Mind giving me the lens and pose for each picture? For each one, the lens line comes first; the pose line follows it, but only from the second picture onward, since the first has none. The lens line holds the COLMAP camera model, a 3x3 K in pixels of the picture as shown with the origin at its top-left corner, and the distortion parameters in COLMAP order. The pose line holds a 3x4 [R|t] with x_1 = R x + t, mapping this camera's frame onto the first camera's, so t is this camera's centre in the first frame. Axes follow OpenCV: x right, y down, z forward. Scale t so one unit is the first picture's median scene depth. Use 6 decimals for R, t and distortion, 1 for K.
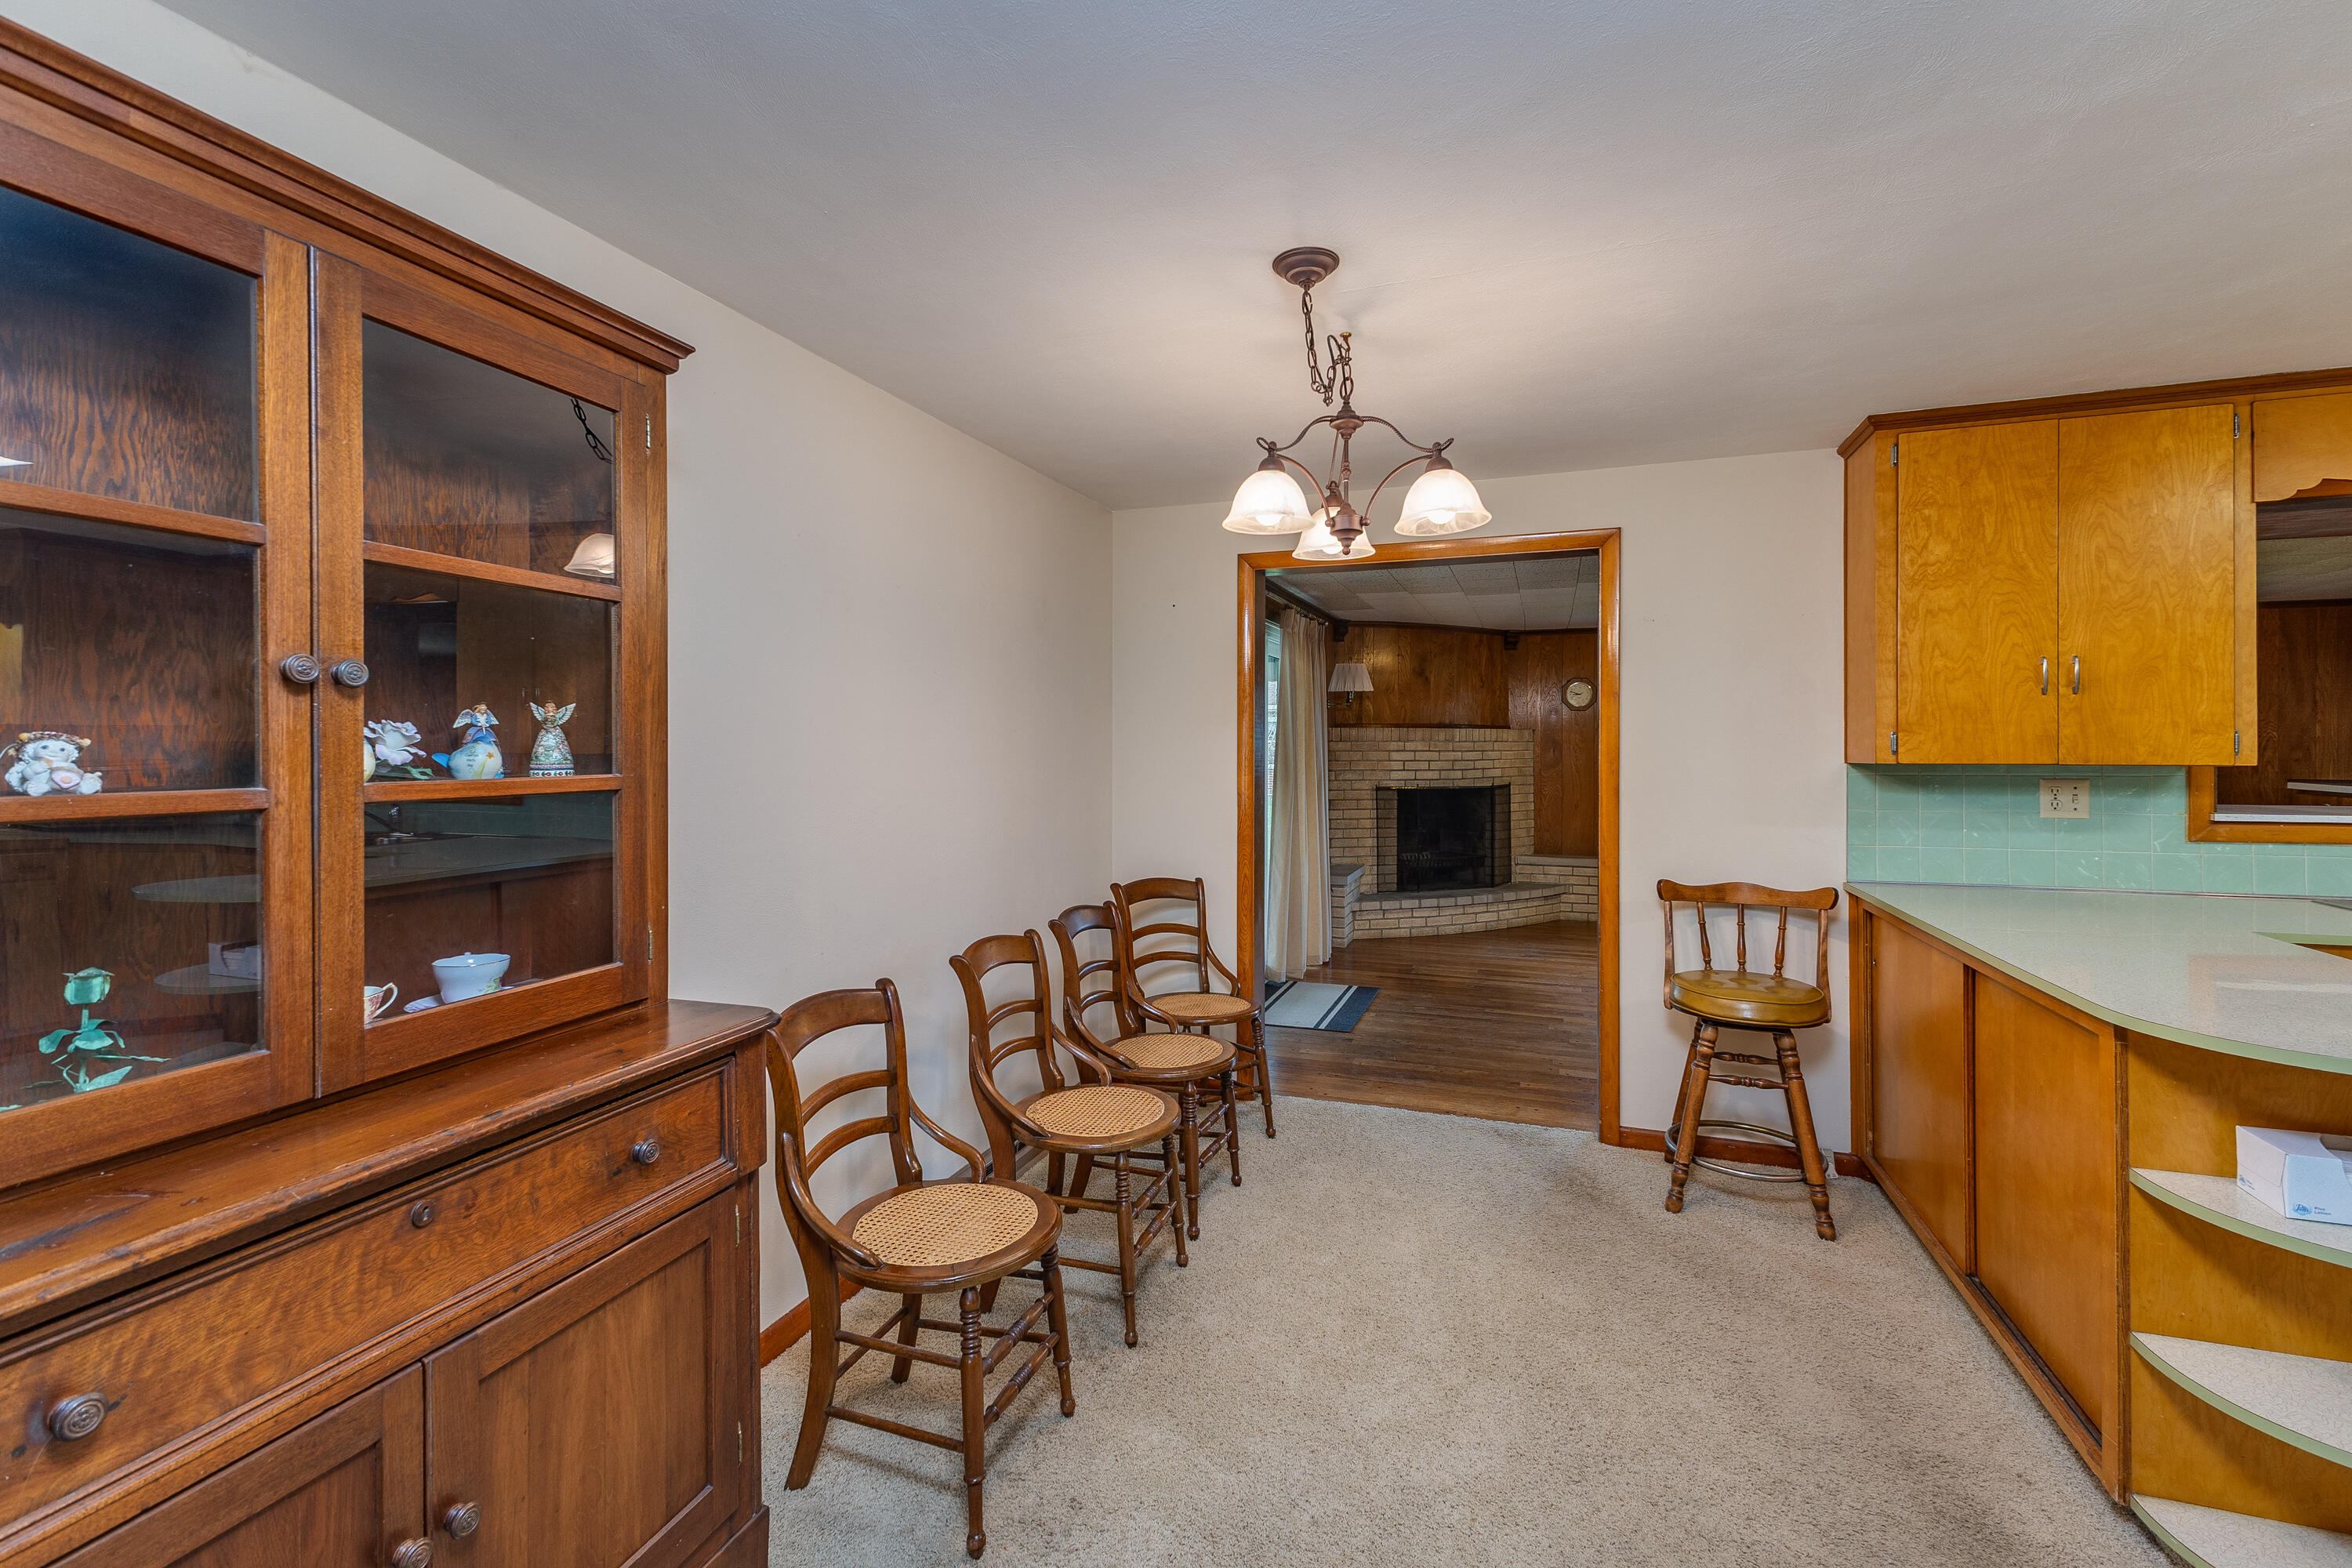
lens RADIAL K [[1049.0, 0, 1111.8], [0, 1049.0, 748.5], [0, 0, 1]] dist [0.001516, -0.000250]
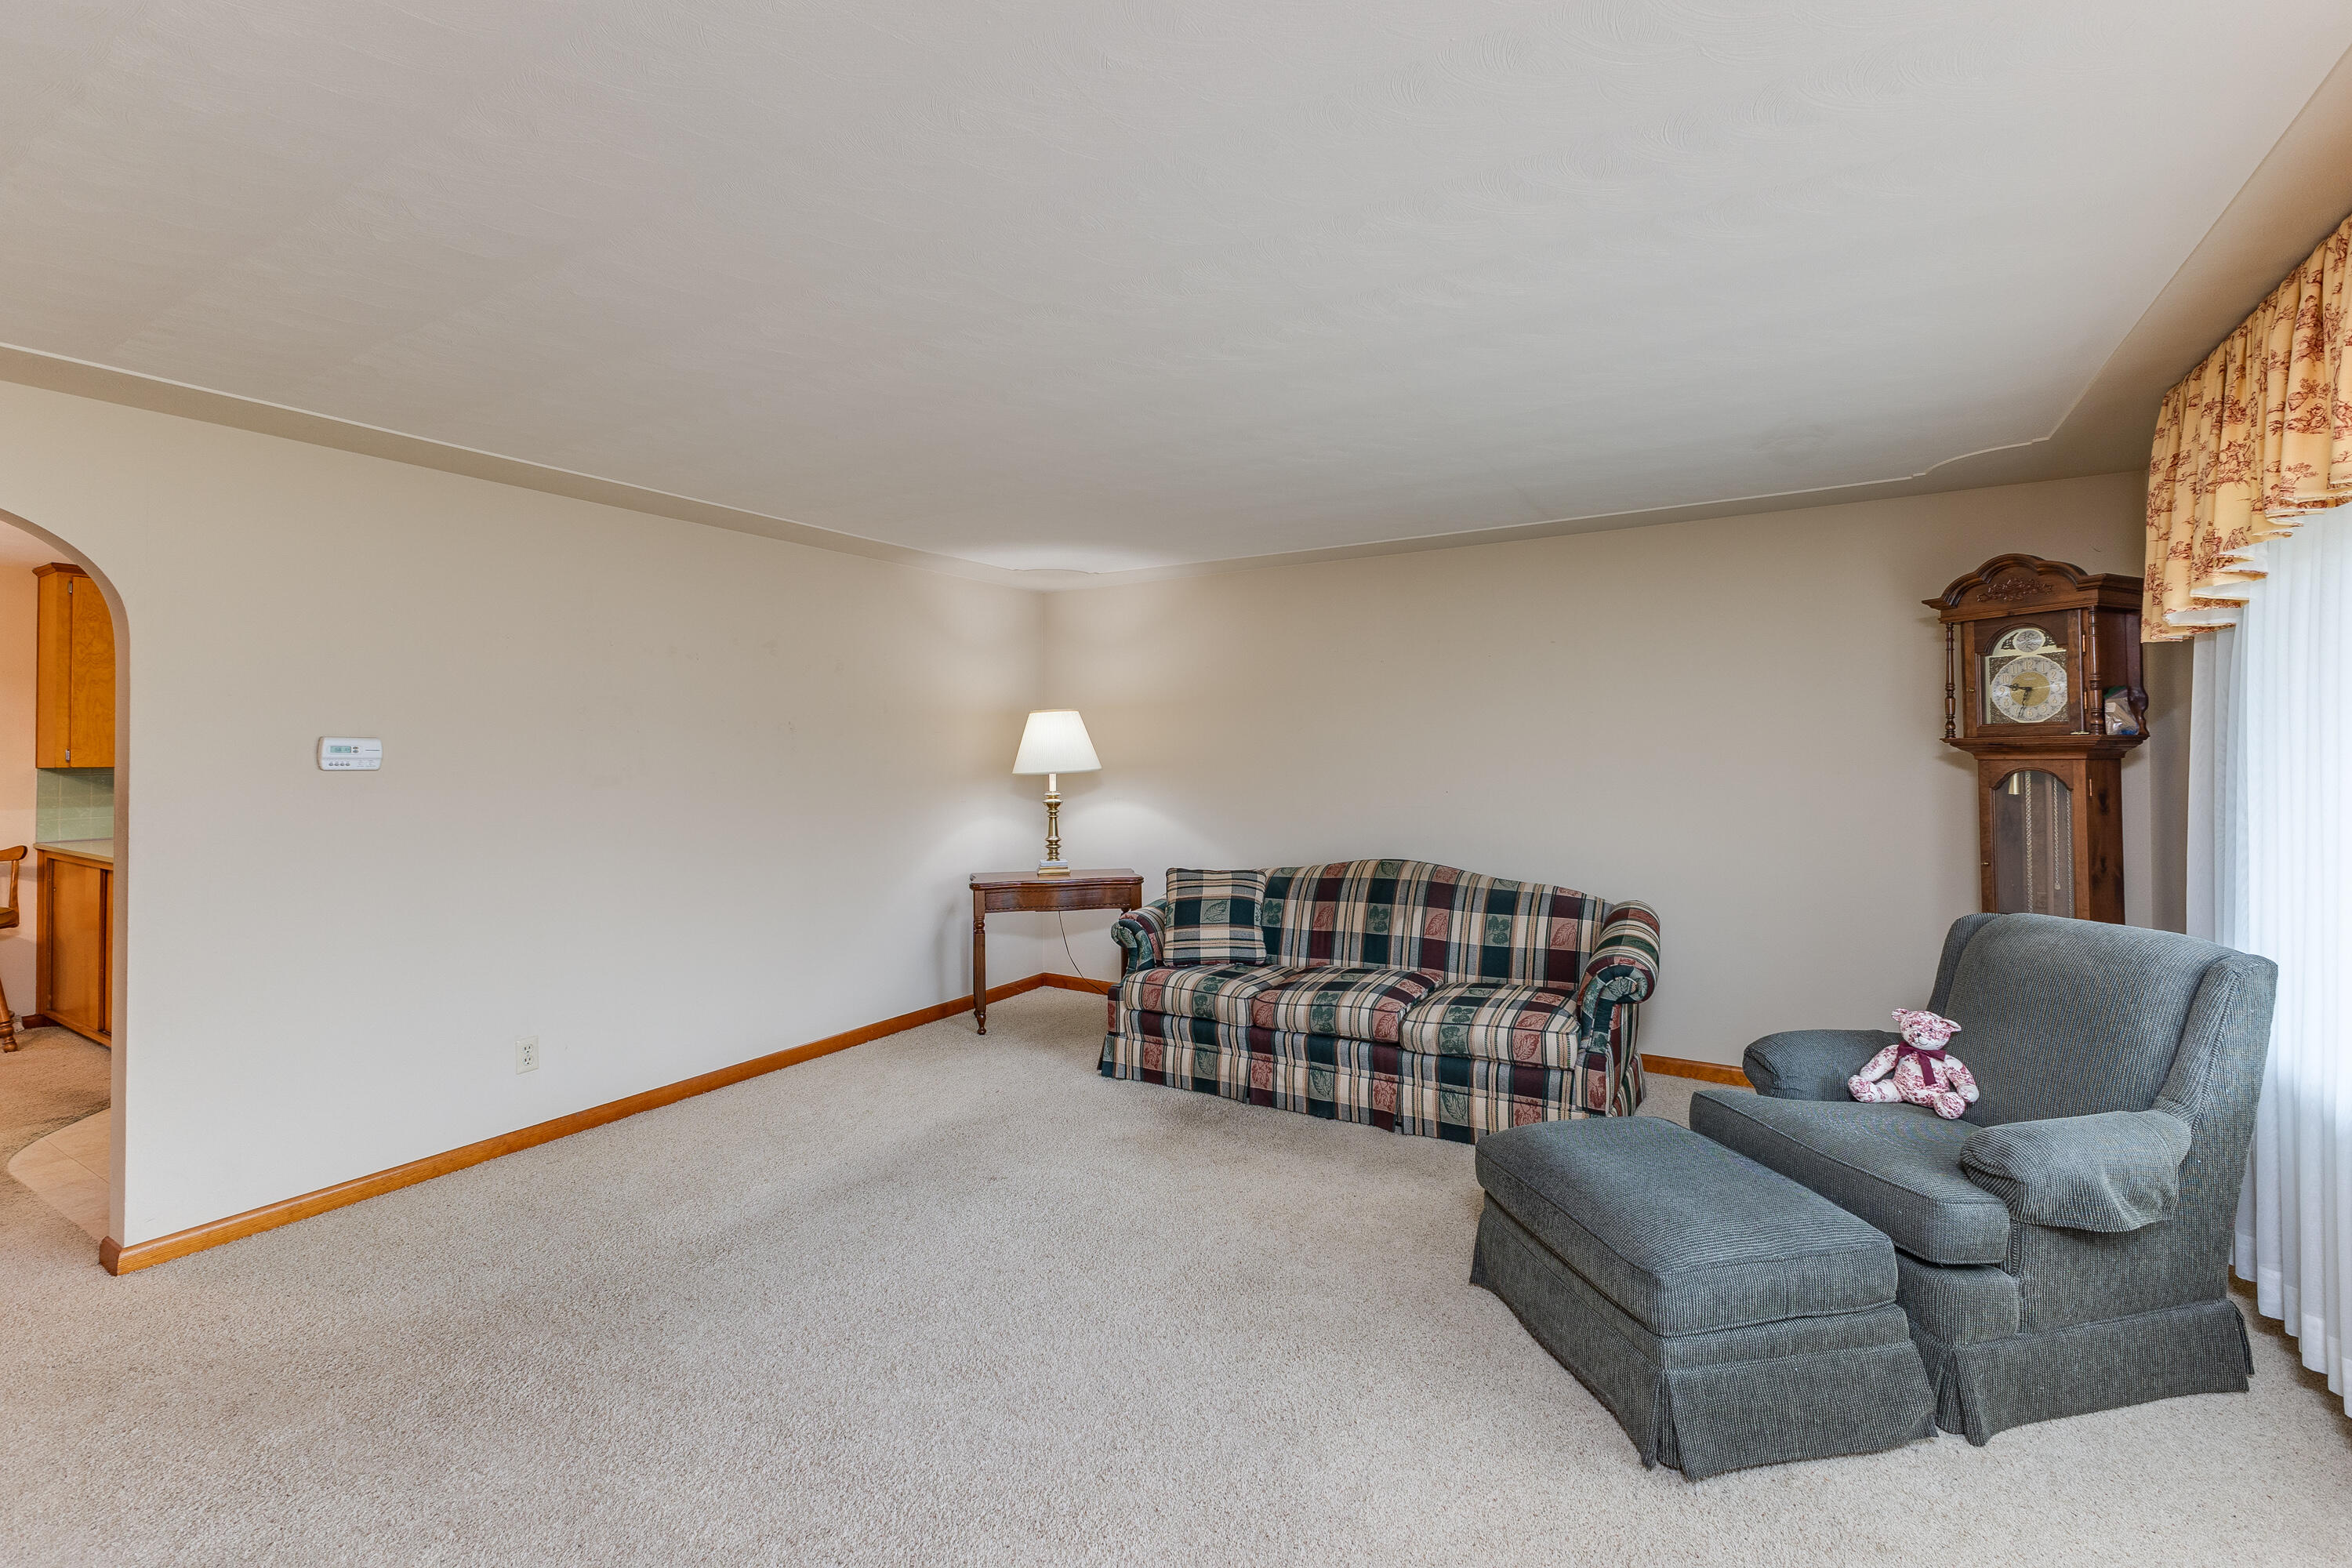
lens RADIAL K [[1049.0, 0, 1187.5], [0, 1049.0, 739.8], [0, 0, 1]] dist [0.001516, -0.000250]
pose [[0.136249, 0.011824, 0.990604, -0.715690], [0.000628, 0.999928, -0.012022, -0.009482], [-0.990674, 0.002260, 0.136232, -1.059881]]
